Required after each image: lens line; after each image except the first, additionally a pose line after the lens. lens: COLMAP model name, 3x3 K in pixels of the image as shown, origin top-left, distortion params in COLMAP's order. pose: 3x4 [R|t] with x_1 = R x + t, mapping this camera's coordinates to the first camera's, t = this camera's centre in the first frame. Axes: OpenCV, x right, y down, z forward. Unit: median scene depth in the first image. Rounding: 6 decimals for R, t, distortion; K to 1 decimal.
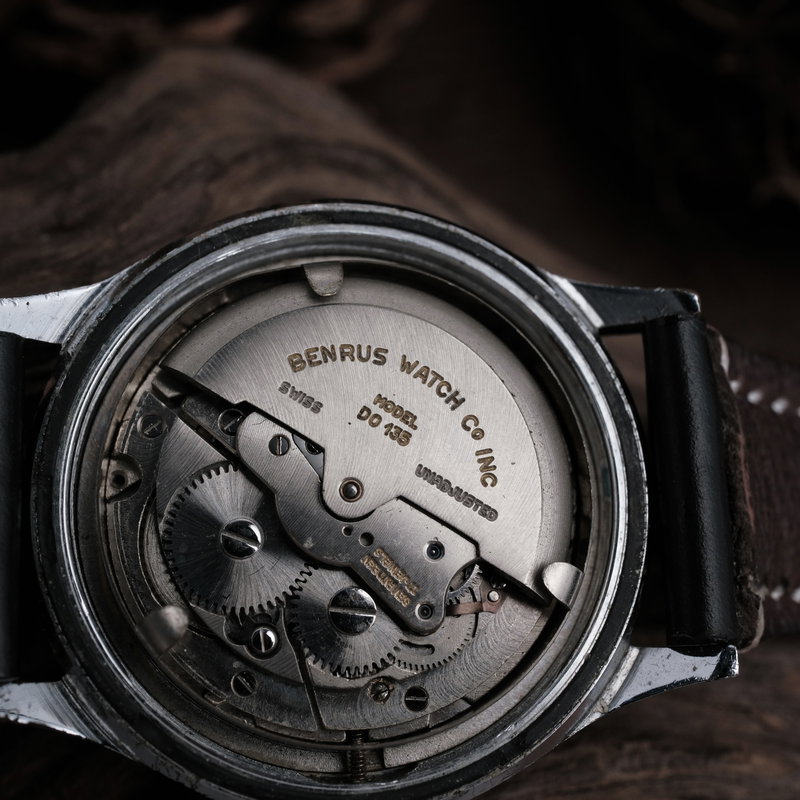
lens RADIAL K [[1433.5, 0, 400.0], [0, 1433.5, 400.0], [0, 0, 1]] dist [-0.003902, 0.192949]
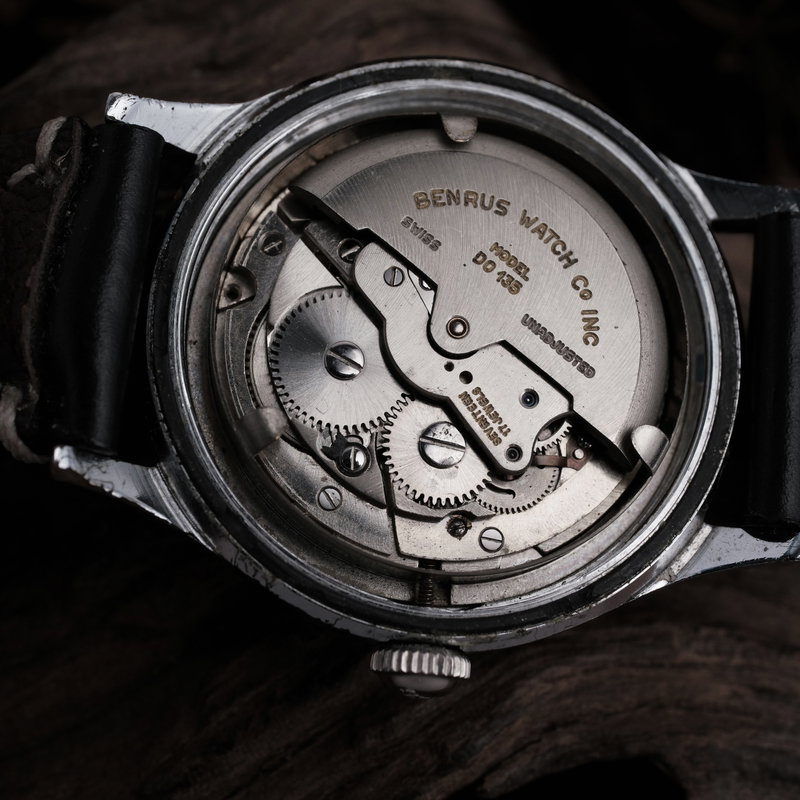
lens RADIAL K [[1433.5, 0, 400.0], [0, 1433.5, 400.0], [0, 0, 1]] dist [-0.003902, 0.192949]
pose [[0.989775, 0.141291, -0.019563, -0.046699], [-0.141775, 0.989556, -0.026048, 0.143803], [0.015678, 0.028555, 0.999469, -0.027304]]
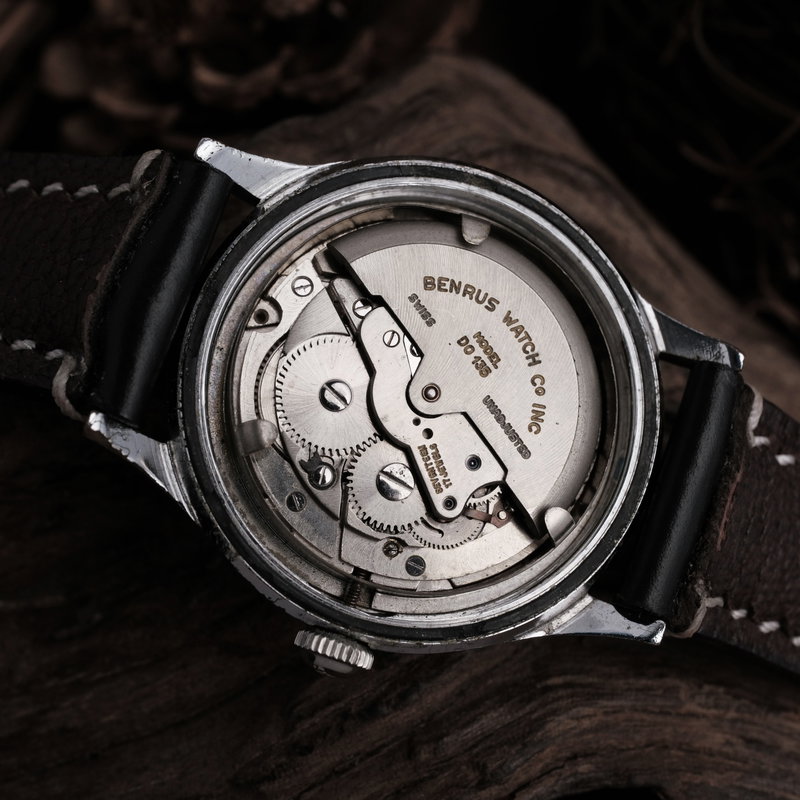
lens RADIAL K [[1433.5, 0, 400.0], [0, 1433.5, 400.0], [0, 0, 1]] dist [-0.003902, 0.192949]
pose [[0.924315, 0.381350, -0.014597, -0.037914], [-0.381107, 0.924375, 0.016957, 0.056408], [0.019960, -0.010111, 0.999750, -0.259247]]
